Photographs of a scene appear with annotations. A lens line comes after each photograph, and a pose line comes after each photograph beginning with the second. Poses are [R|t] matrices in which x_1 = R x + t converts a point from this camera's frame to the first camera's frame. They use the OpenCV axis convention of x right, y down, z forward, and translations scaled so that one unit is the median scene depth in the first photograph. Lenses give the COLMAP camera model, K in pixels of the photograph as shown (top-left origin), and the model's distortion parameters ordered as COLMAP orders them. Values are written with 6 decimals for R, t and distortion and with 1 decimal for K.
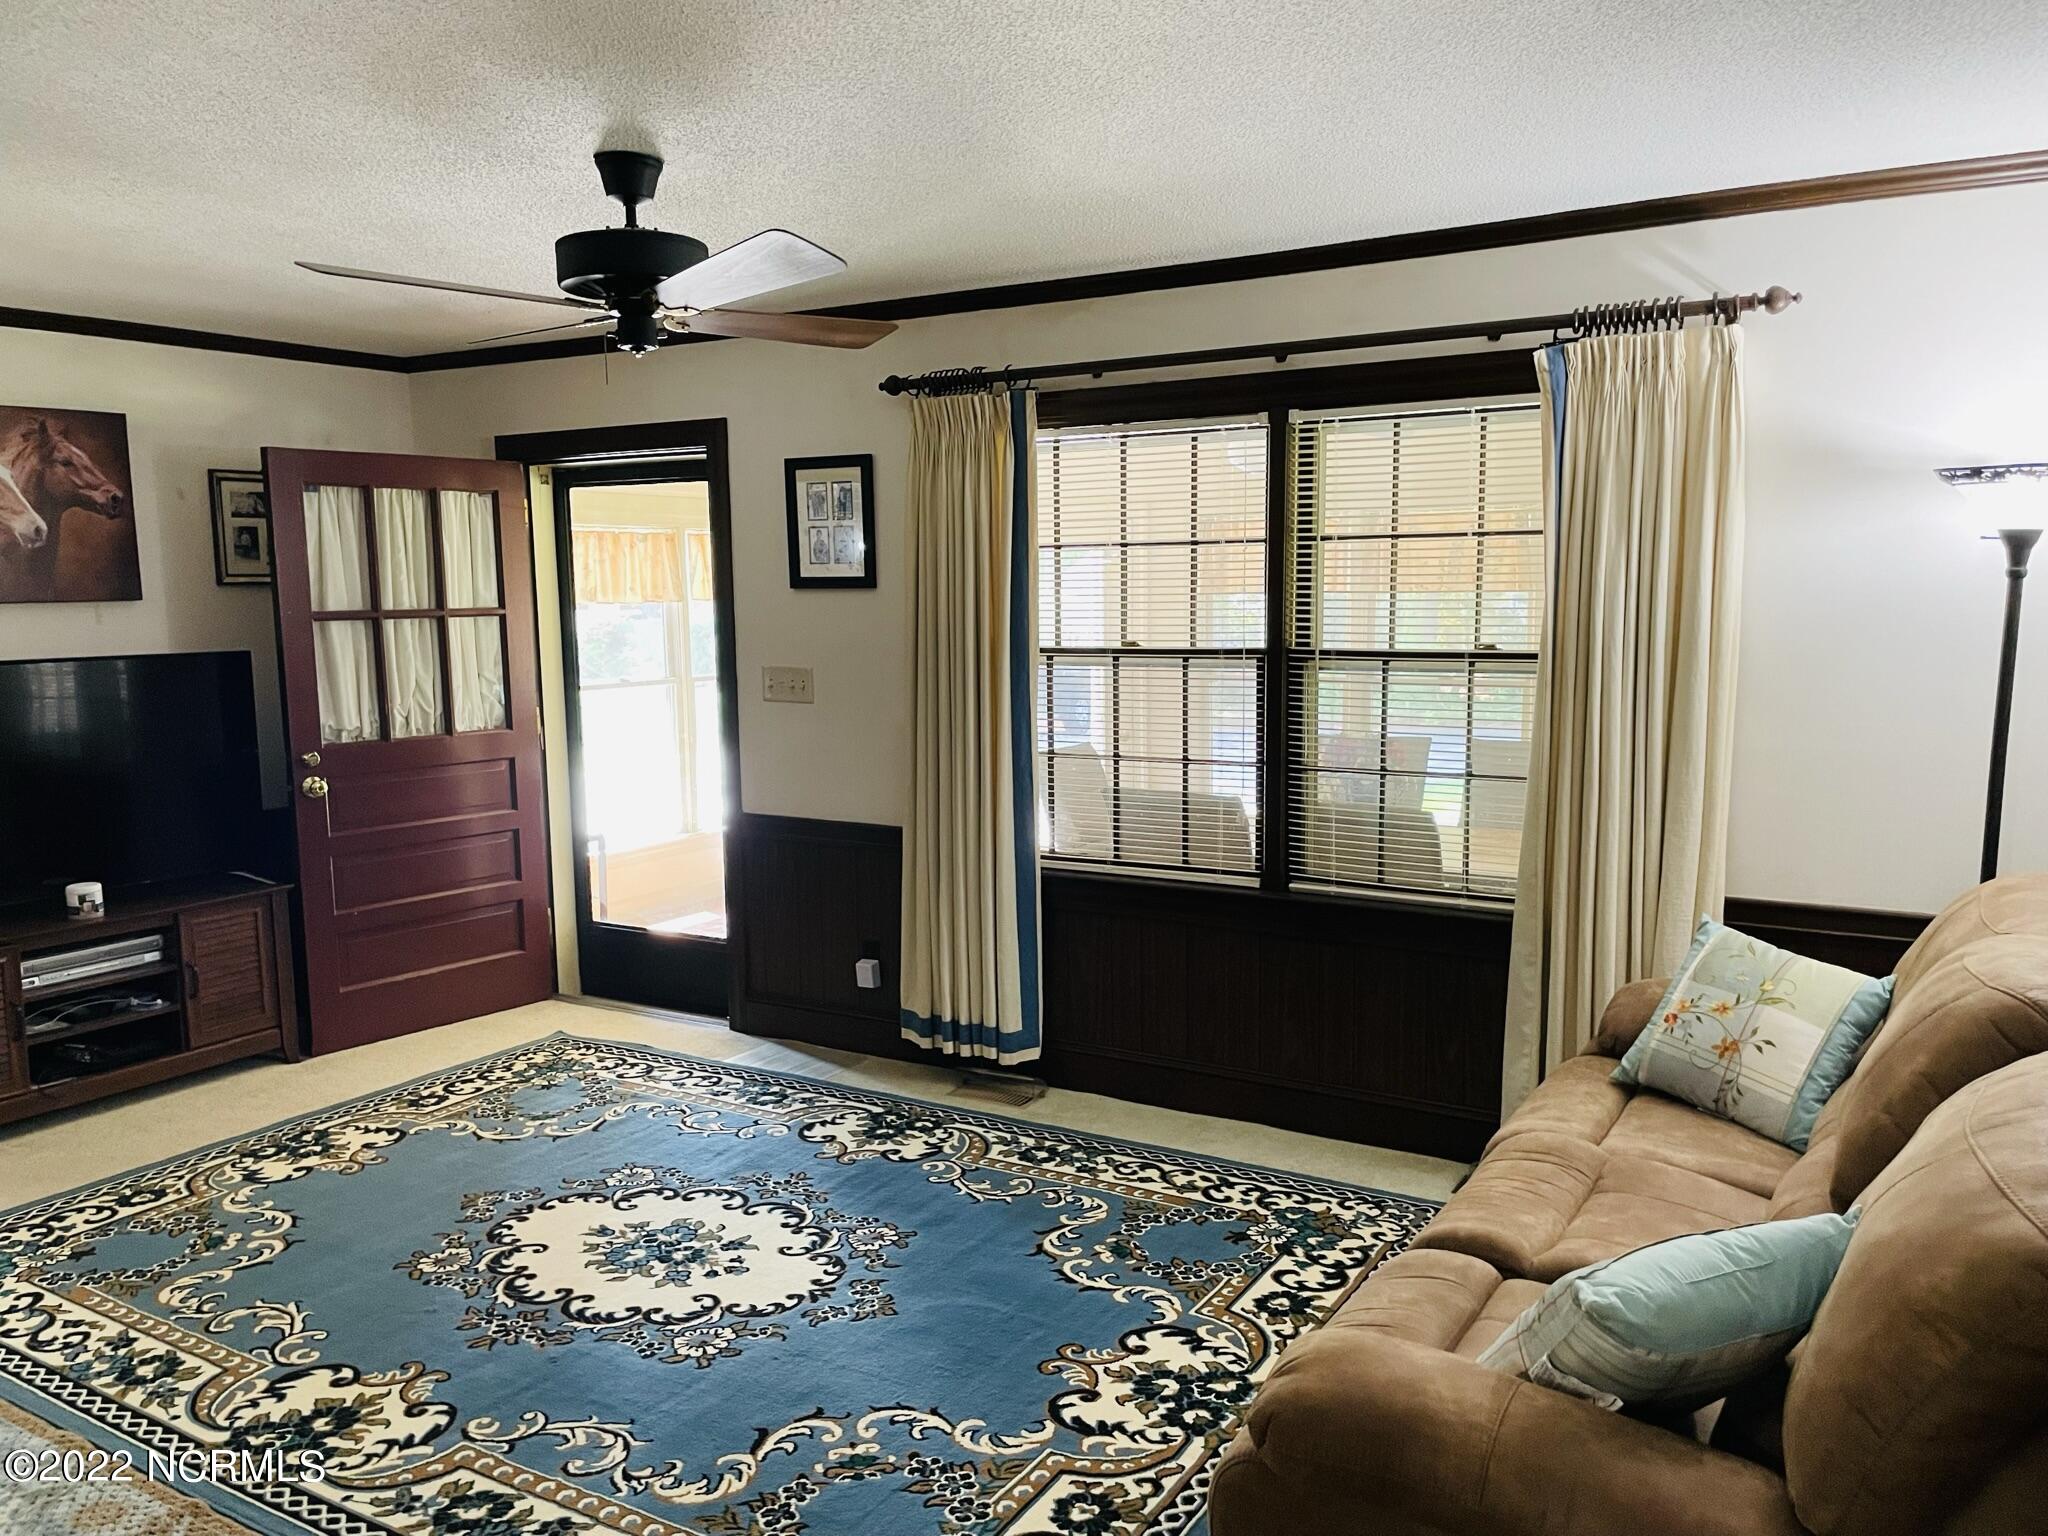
lens RADIAL K [[1582.5, 0, 1022.7], [0, 1582.5, 771.5], [0, 0, 1]] dist [-0.015226, -0.022530]
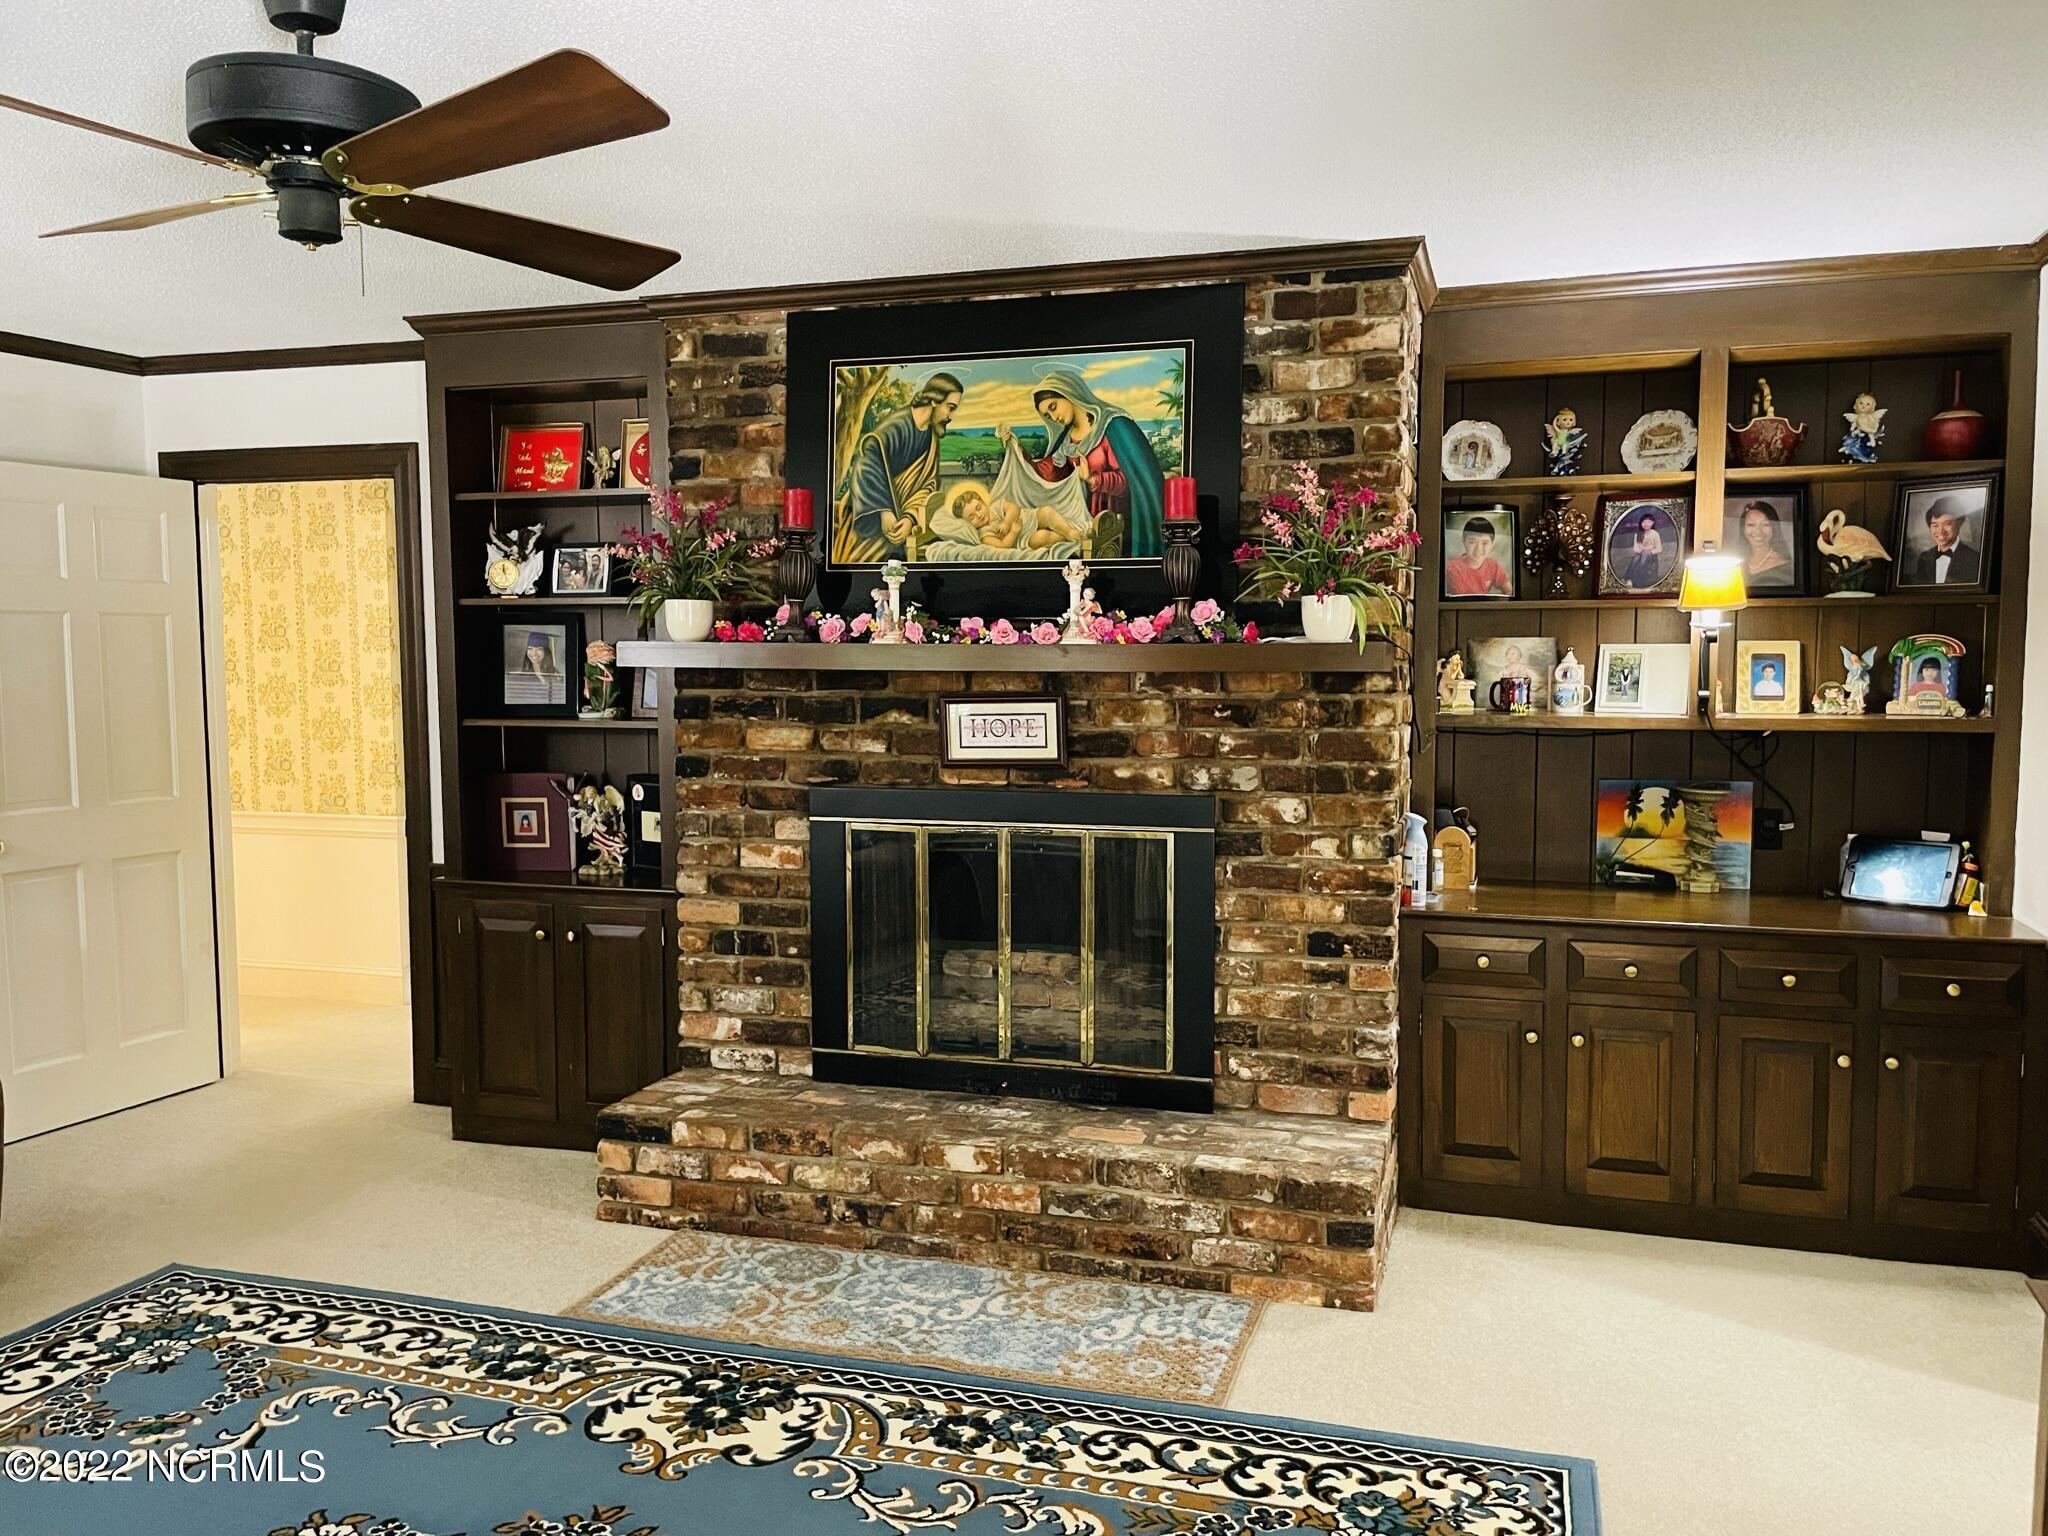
lens RADIAL K [[1582.5, 0, 1028.7], [0, 1582.5, 764.5], [0, 0, 1]] dist [-0.015226, -0.022530]
pose [[-0.970018, 0.034234, -0.240609, -0.423336], [-0.018948, 0.976362, 0.215308, -0.224718], [0.242292, 0.213411, -0.946441, 1.986557]]
